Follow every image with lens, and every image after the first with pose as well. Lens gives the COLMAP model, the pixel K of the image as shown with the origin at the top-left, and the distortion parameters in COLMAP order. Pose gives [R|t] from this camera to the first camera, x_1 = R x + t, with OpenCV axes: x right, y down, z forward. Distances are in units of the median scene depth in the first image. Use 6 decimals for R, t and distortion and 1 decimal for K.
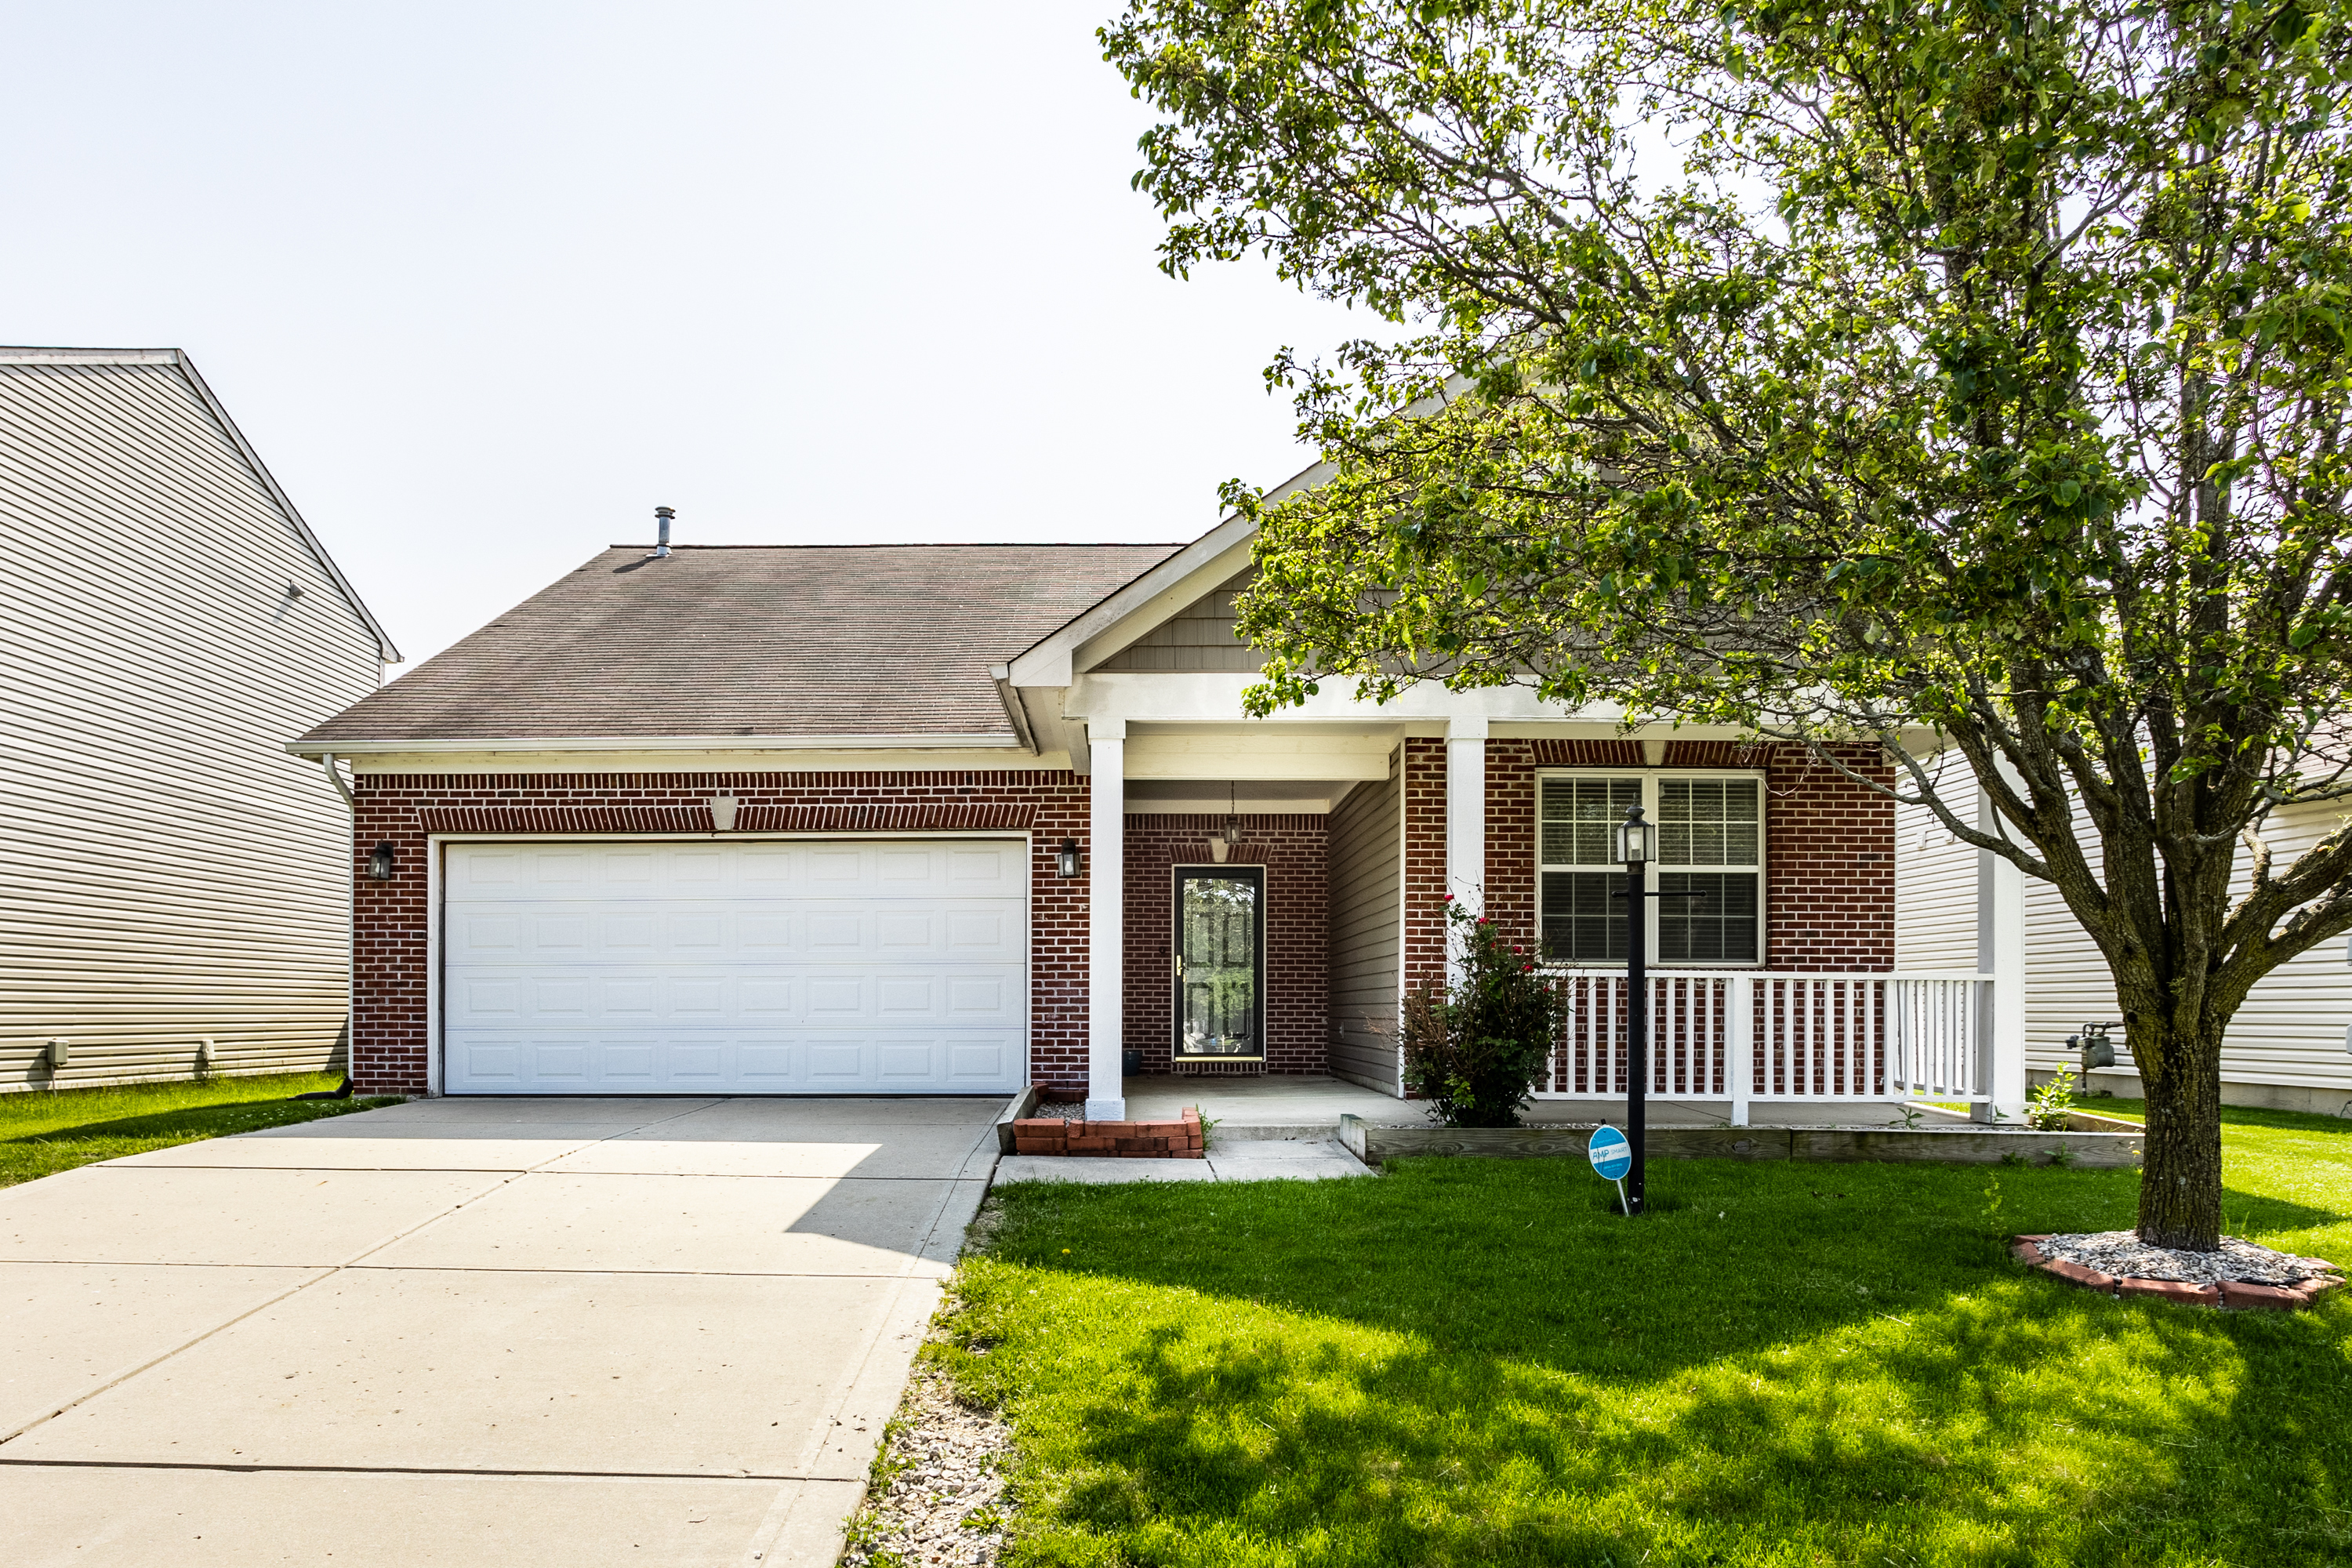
lens RADIAL K [[1201.1, 0, 1158.2], [0, 1201.1, 803.2], [0, 0, 1]] dist [-0.064069, 0.031403]
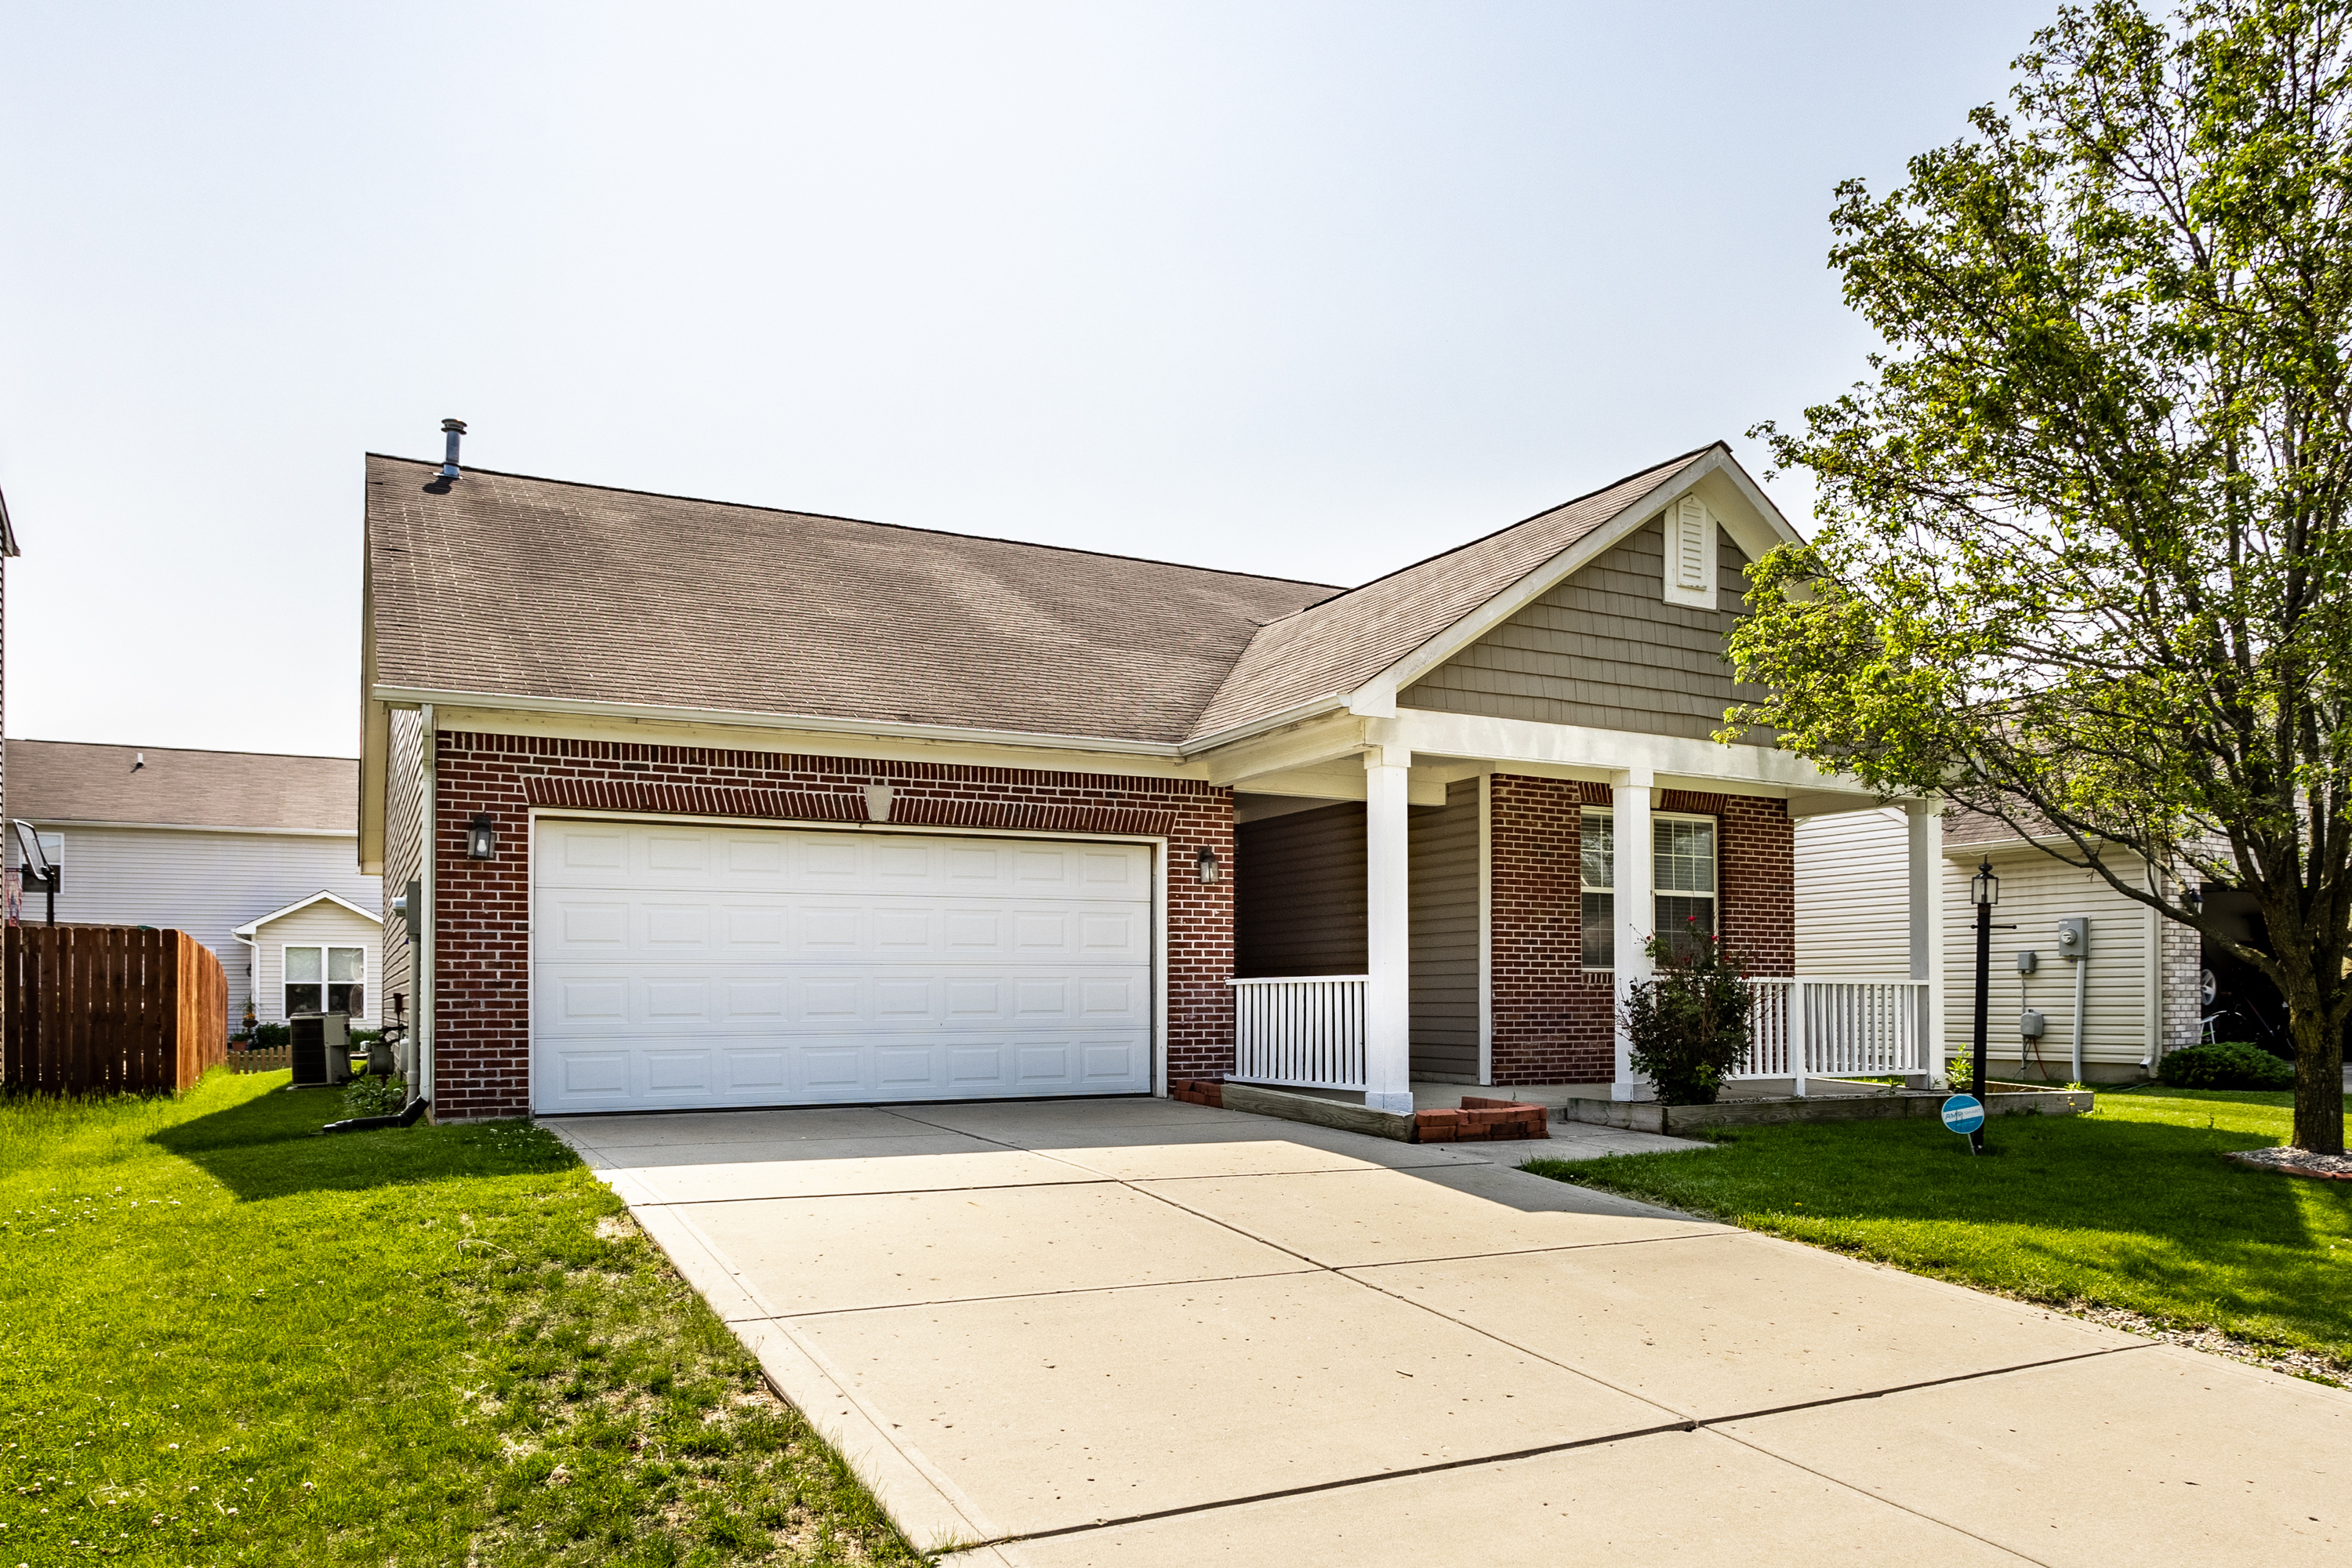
lens RADIAL K [[1208.8, 0, 1174.6], [0, 1208.8, 748.1], [0, 0, 1]] dist [-0.067481, 0.032185]
pose [[0.925761, 0.075155, 0.370564, -0.508178], [-0.061685, 0.996937, -0.048087, -0.003778], [-0.373043, 0.021659, 0.927561, 0.028583]]
